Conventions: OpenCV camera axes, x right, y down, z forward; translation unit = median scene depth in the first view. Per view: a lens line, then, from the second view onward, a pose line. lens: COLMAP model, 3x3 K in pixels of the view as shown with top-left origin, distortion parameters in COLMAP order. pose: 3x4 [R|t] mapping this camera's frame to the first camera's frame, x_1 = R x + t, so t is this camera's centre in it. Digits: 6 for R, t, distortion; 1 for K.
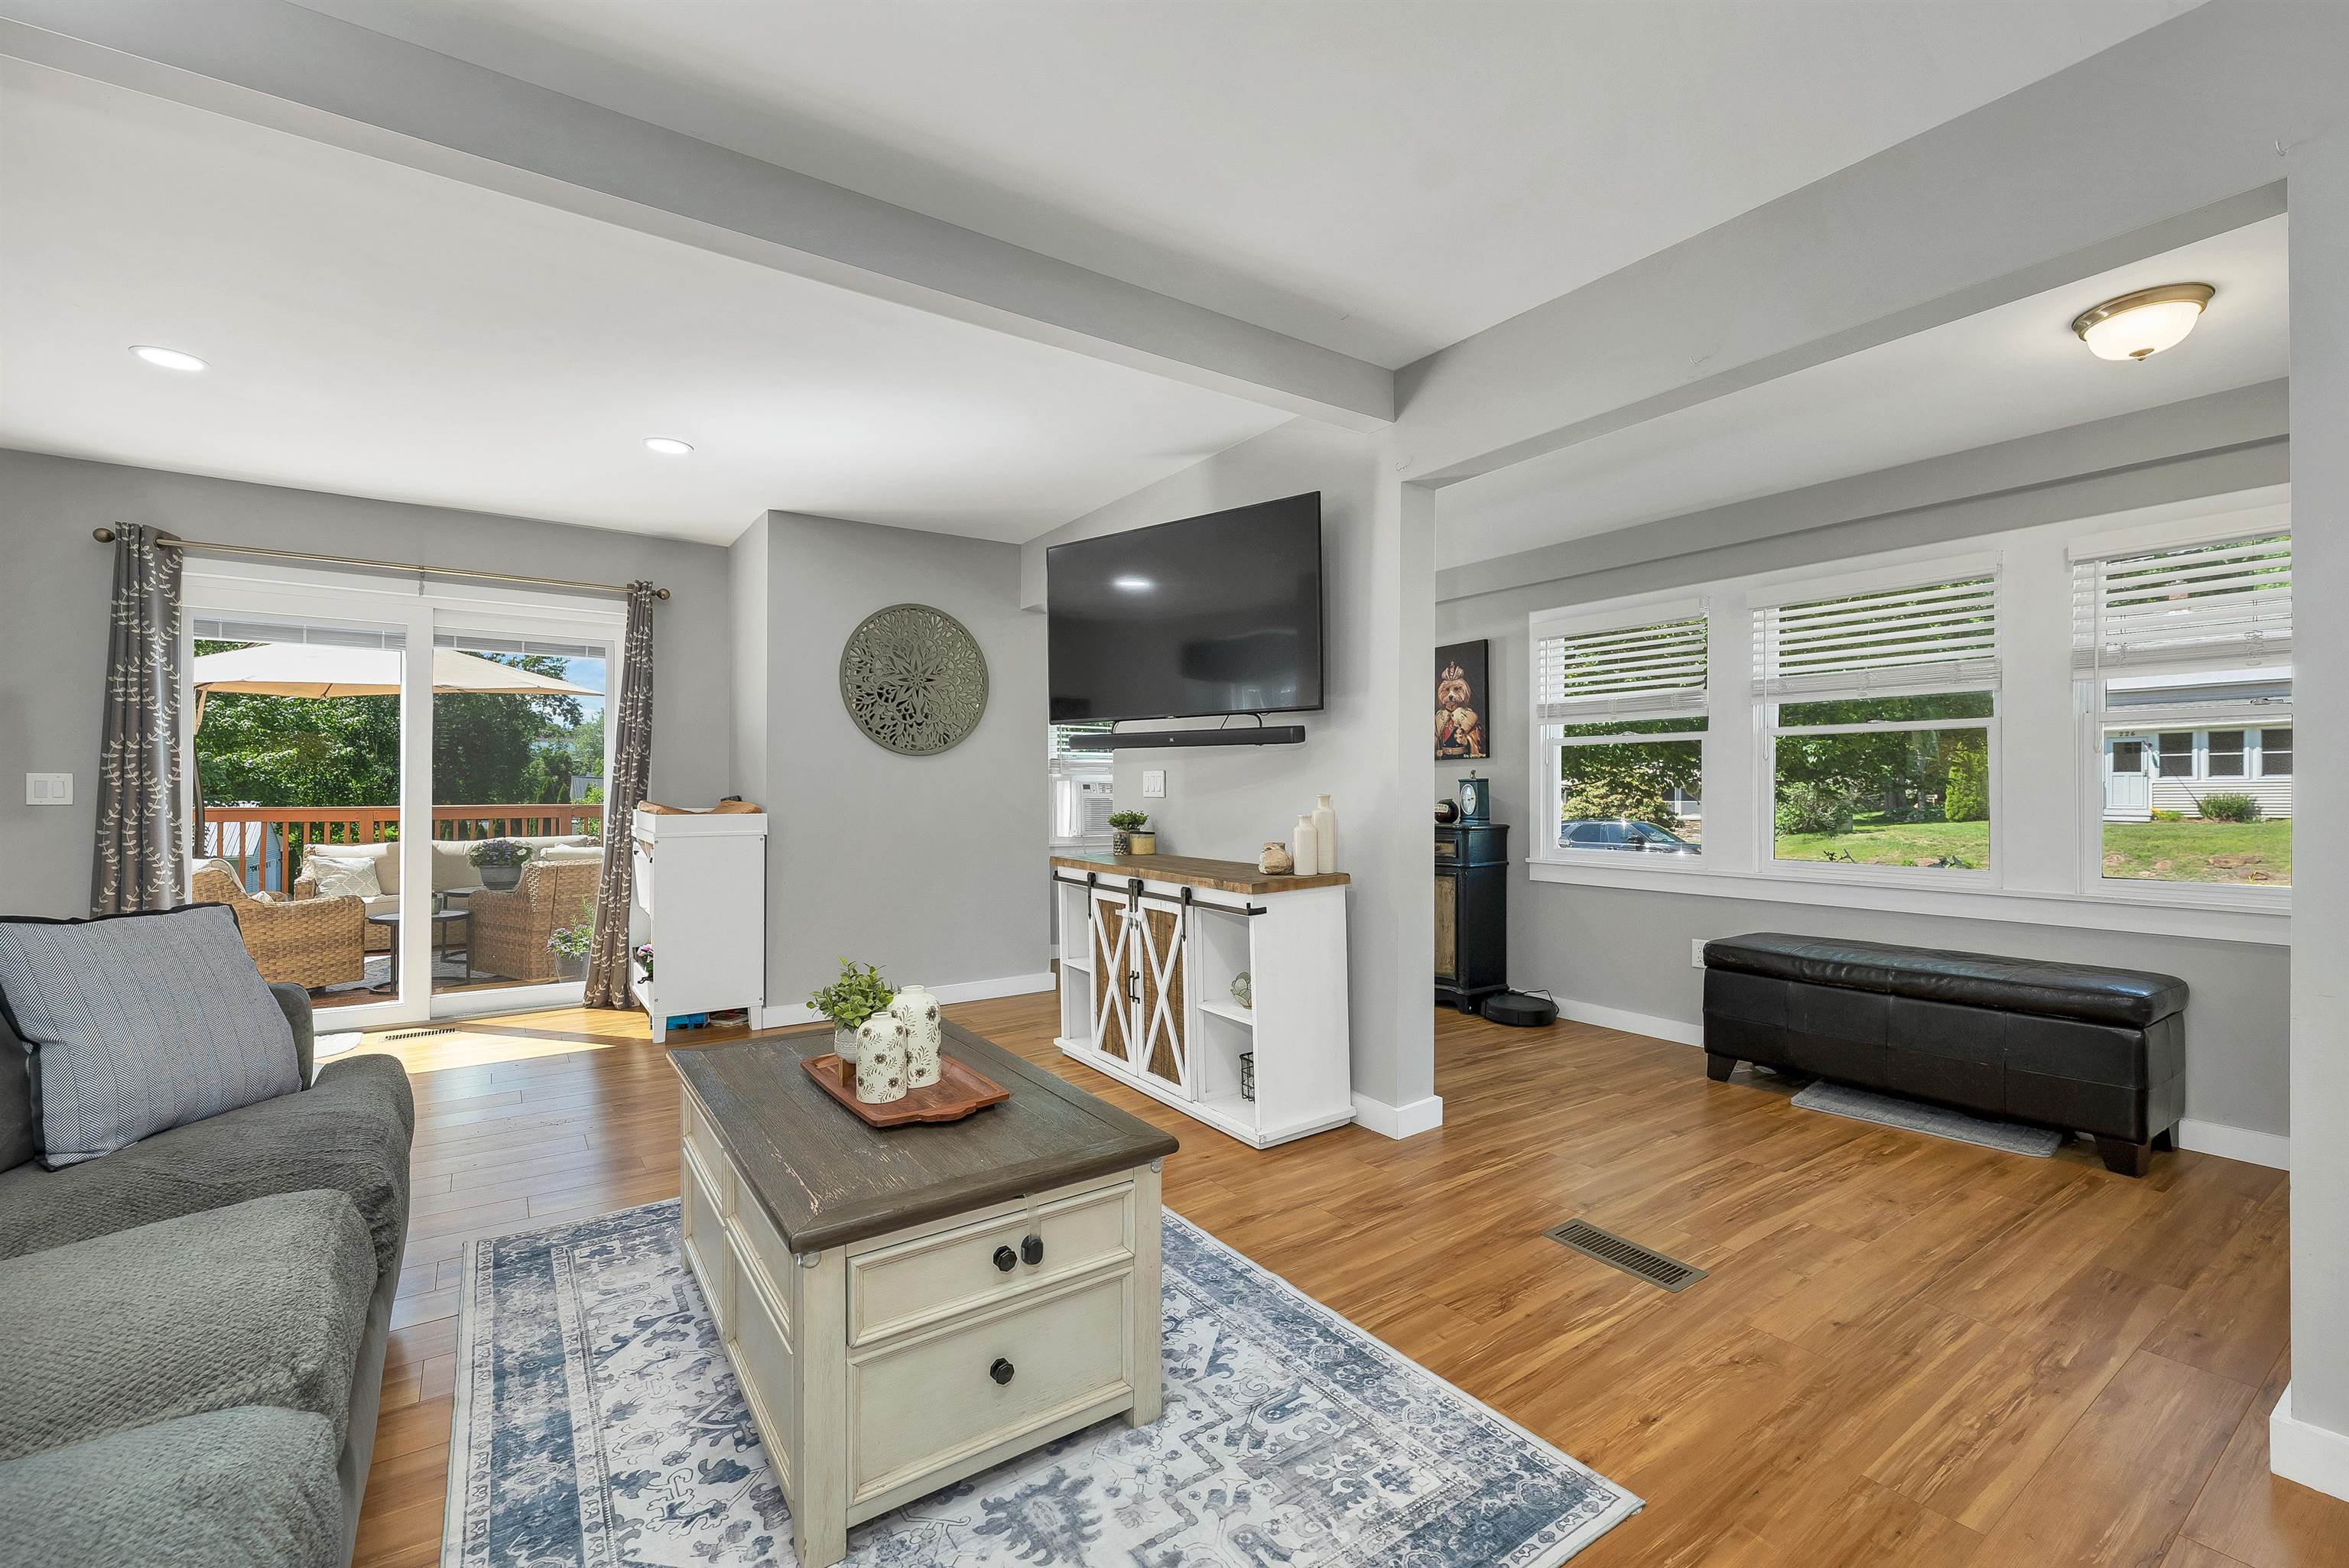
lens RADIAL K [[988.4, 0, 1179.9], [0, 988.4, 785.2], [0, 0, 1]] dist [-0.001715, 0.002651]
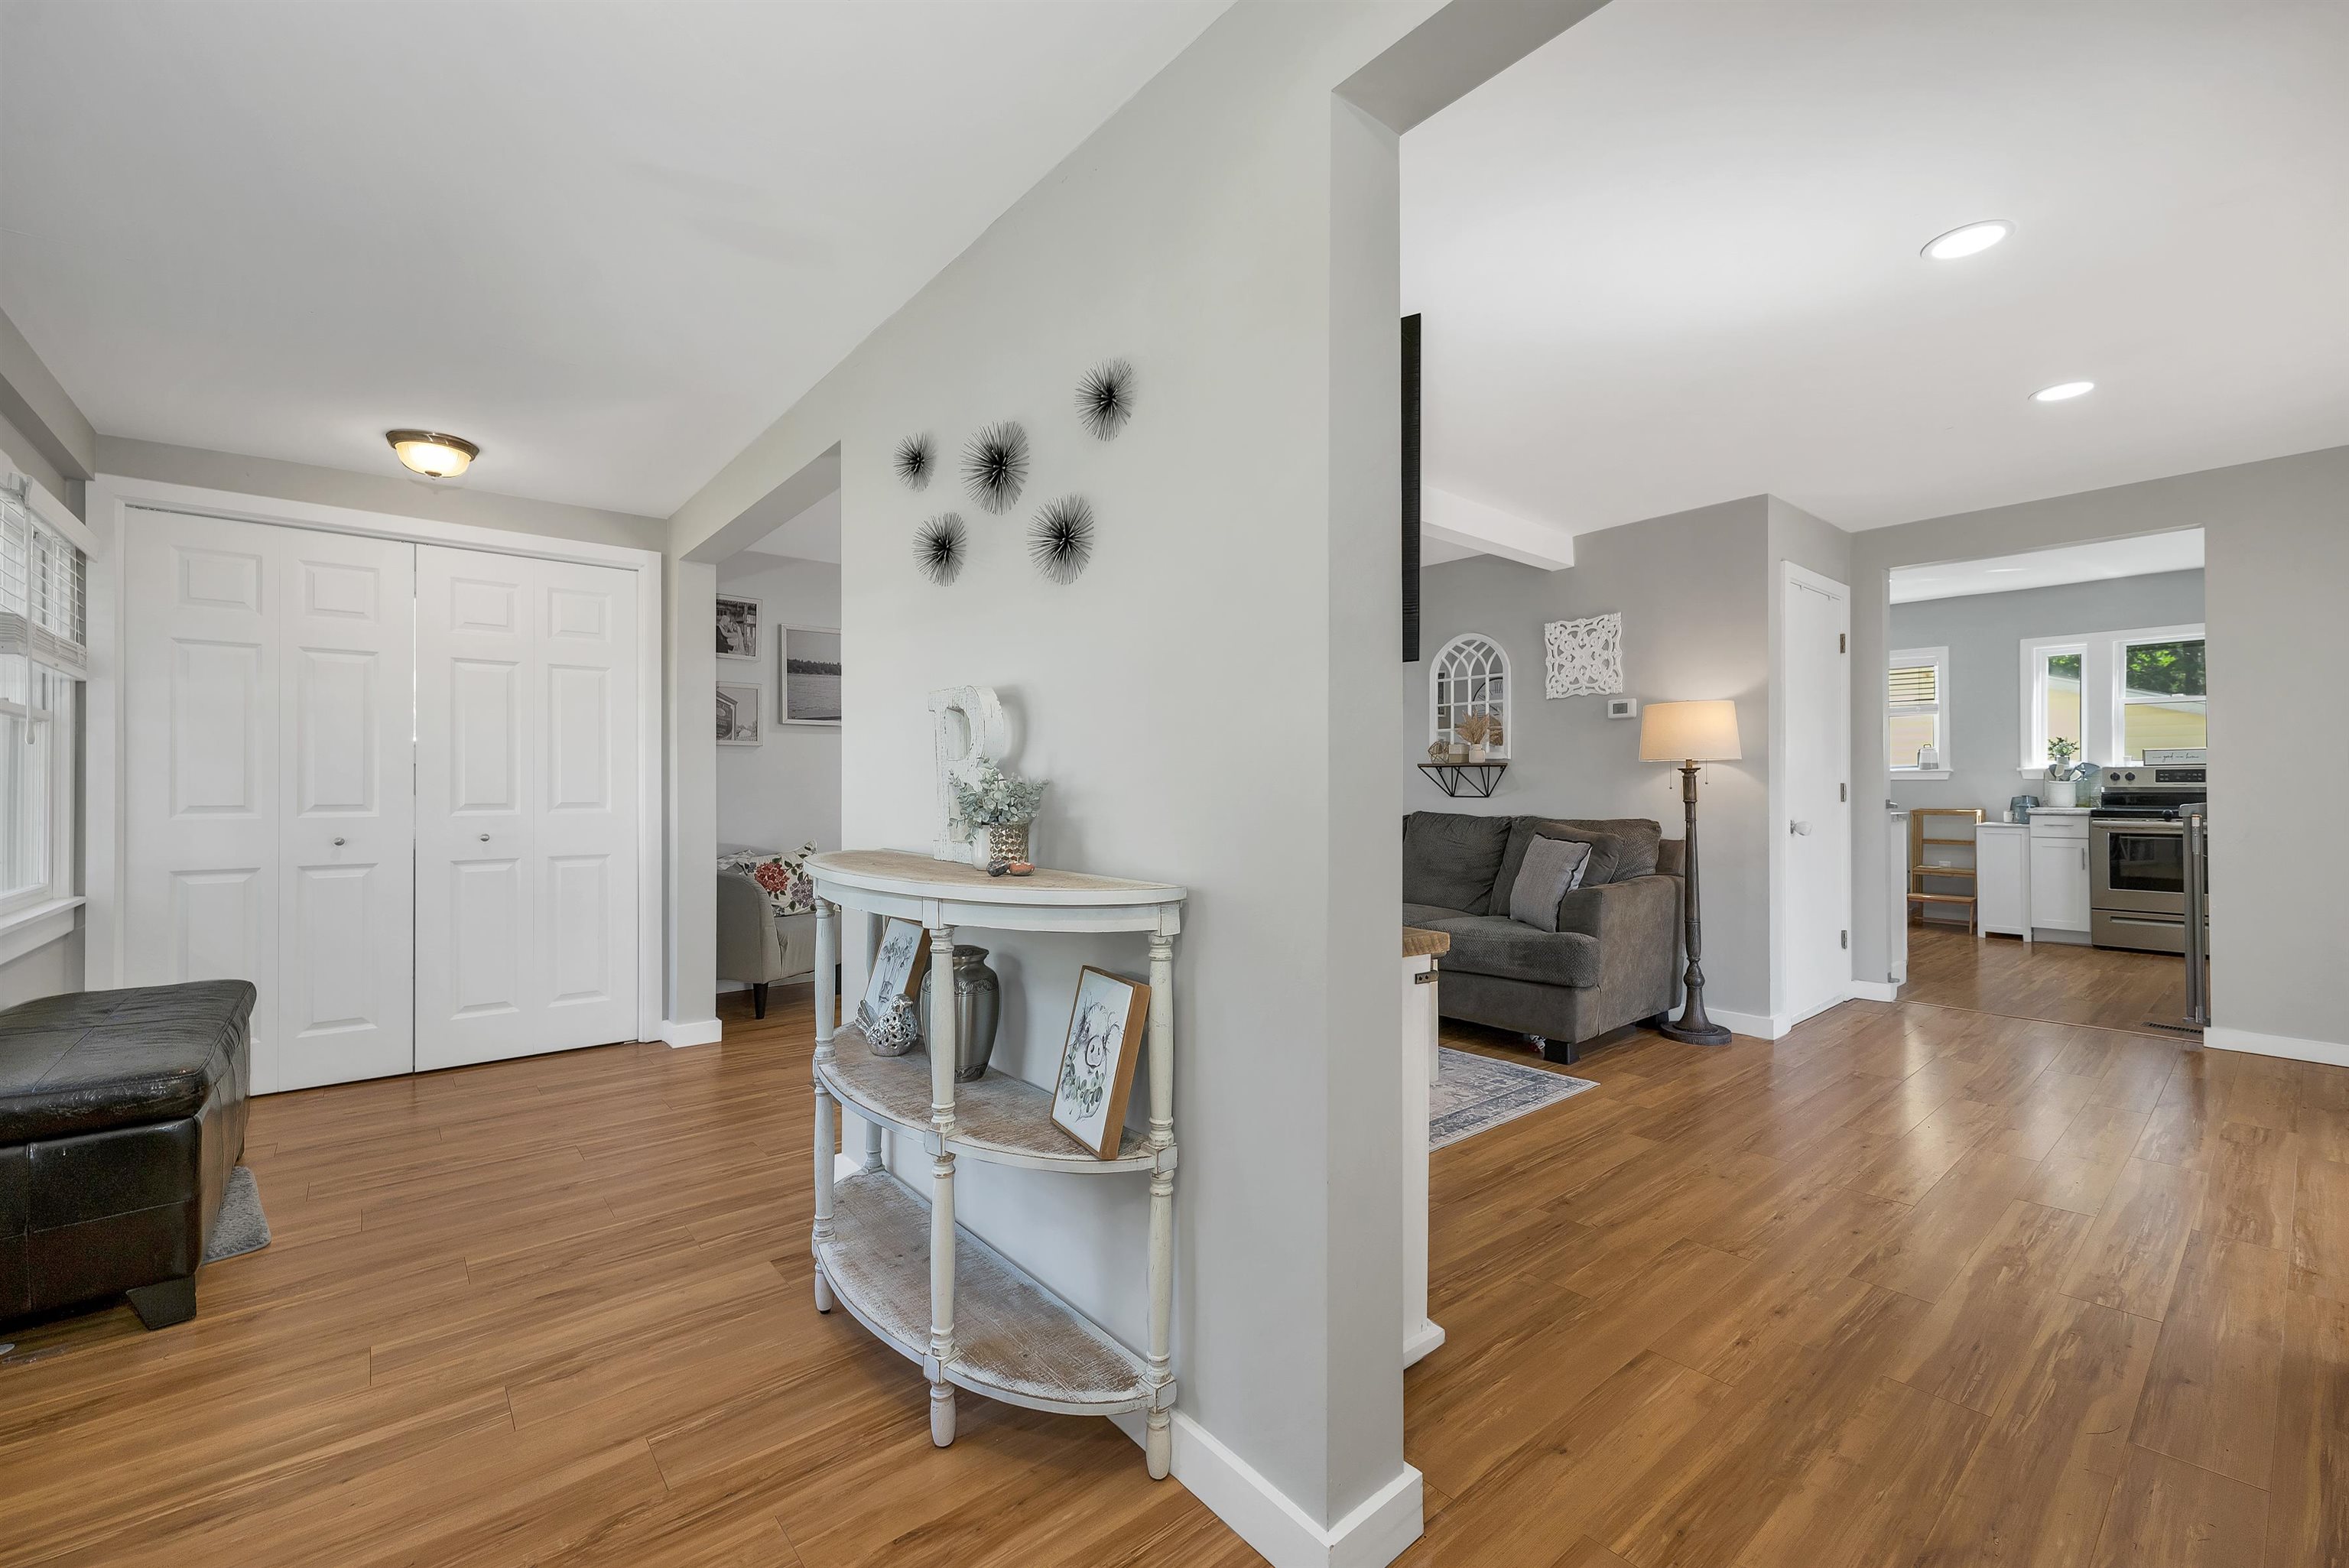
lens RADIAL K [[988.4, 0, 1160.8], [0, 988.4, 781.0], [0, 0, 1]] dist [-0.001715, 0.002651]
pose [[-0.995304, 0.001448, -0.096790, 0.061427], [0.002628, 0.999924, -0.012061, 0.006430], [0.096765, -0.012259, -0.995232, 1.535993]]
